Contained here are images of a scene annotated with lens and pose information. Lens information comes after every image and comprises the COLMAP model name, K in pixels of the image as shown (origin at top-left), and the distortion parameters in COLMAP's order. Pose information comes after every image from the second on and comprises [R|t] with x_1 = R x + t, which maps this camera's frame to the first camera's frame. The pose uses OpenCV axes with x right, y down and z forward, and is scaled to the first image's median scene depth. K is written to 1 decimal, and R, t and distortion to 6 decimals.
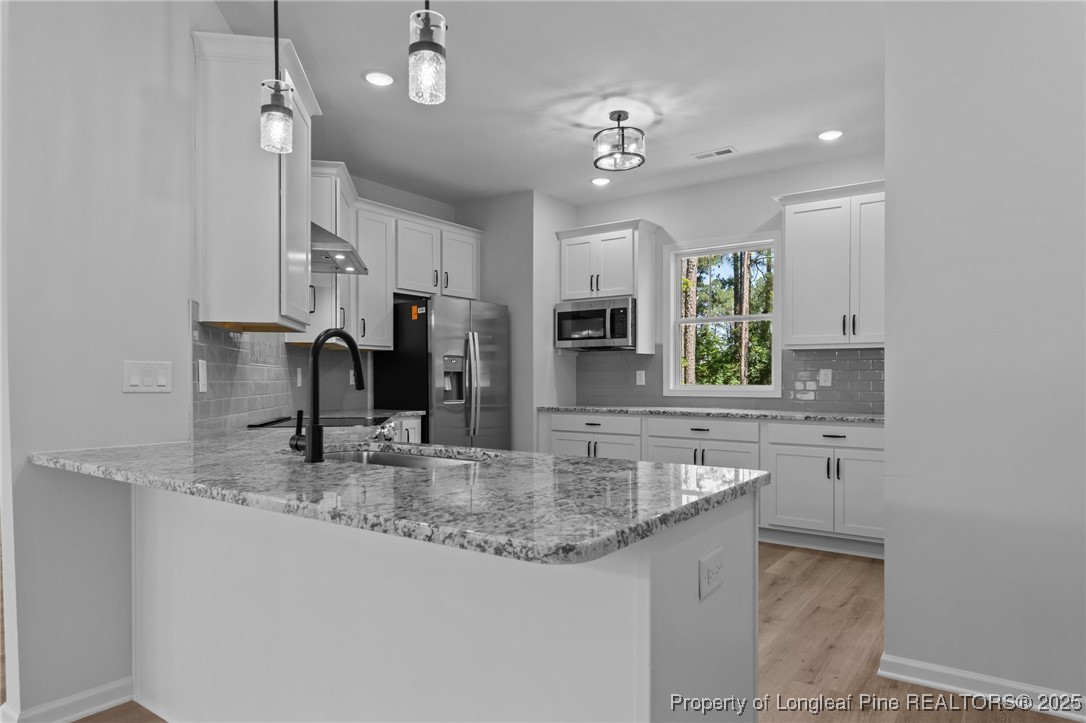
lens RADIAL K [[657.1, 0, 543.5], [0, 657.1, 370.0], [0, 0, 1]] dist [0.001250, 0.002008]
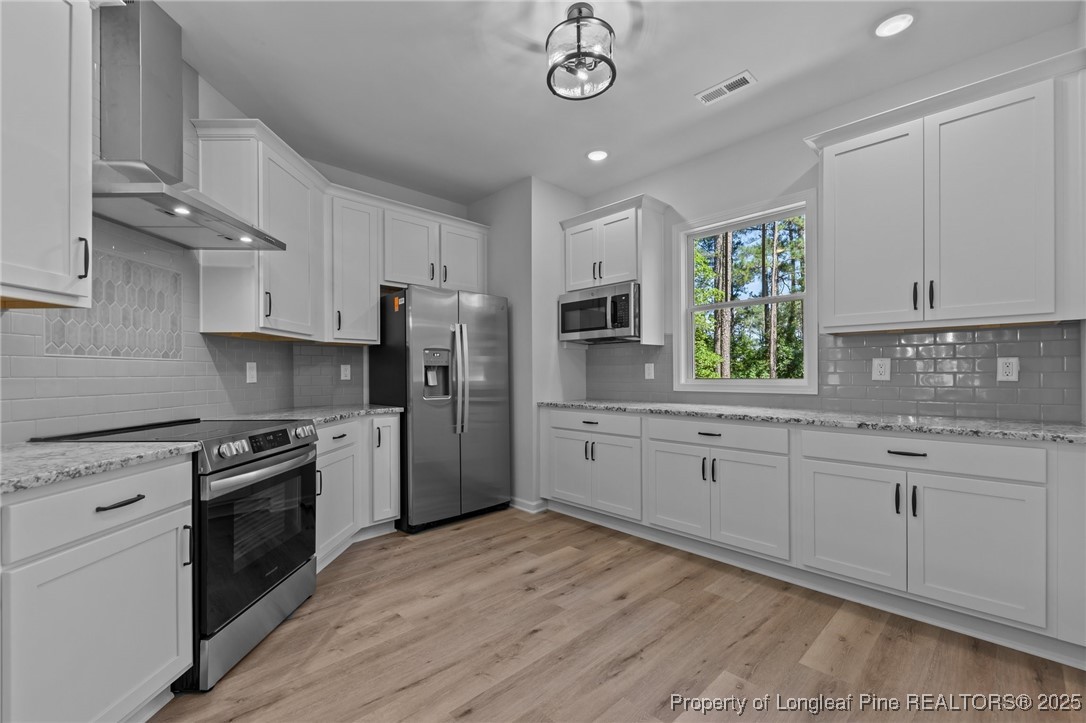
lens RADIAL K [[446.2, 0, 542.2], [0, 446.2, 368.9], [0, 0, 1]] dist [0.001123, -0.000977]
pose [[0.983335, -0.007659, -0.181639, 0.036769], [0.008288, 0.999962, 0.002709, 0.001892], [0.181611, -0.004169, 0.983362, 0.113944]]
